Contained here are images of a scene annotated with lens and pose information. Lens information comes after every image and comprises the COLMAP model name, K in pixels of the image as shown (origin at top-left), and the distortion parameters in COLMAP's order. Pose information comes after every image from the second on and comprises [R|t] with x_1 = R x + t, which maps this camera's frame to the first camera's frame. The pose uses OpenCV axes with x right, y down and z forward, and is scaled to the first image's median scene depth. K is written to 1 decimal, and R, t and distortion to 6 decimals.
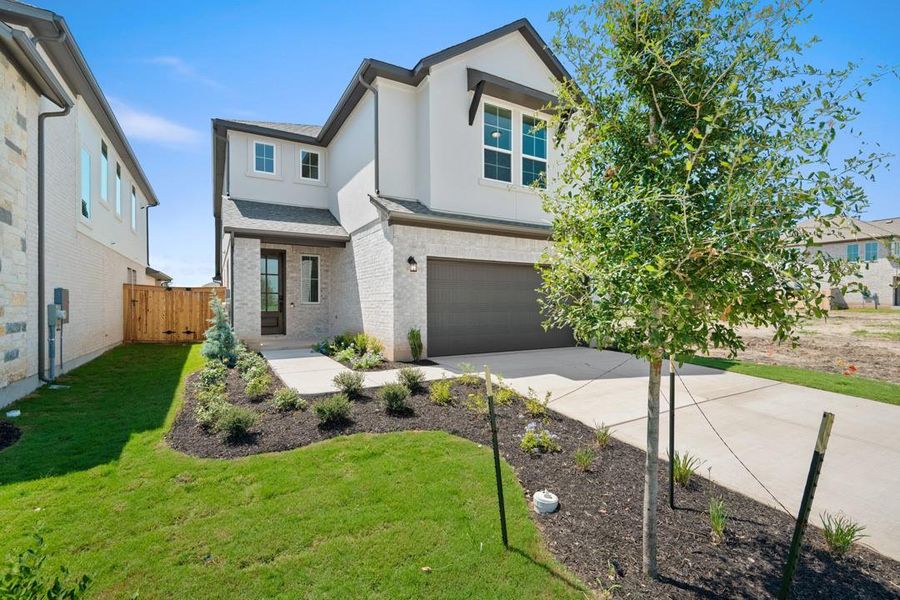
lens RADIAL K [[409.3, 0, 450.7], [0, 409.3, 304.7], [0, 0, 1]] dist [0.000042, -0.004929]
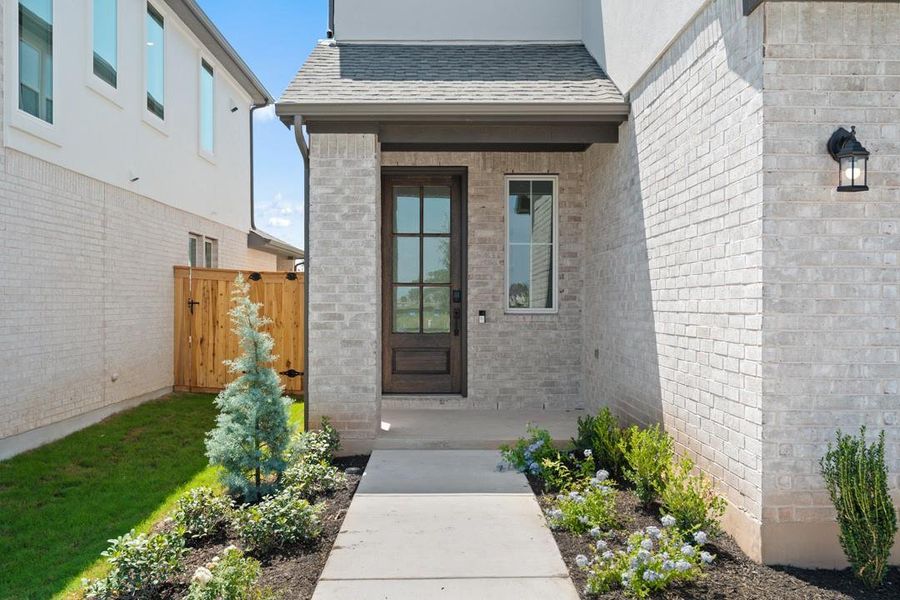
lens RADIAL K [[850.4, 0, 449.6], [0, 850.4, 305.1], [0, 0, 1]] dist [0.013846, 0.000000]
pose [[0.865561, 0.004046, -0.500786, -0.037051], [-0.002309, 0.999989, 0.004087, -0.013703], [0.500798, -0.002381, 0.865561, 0.370704]]
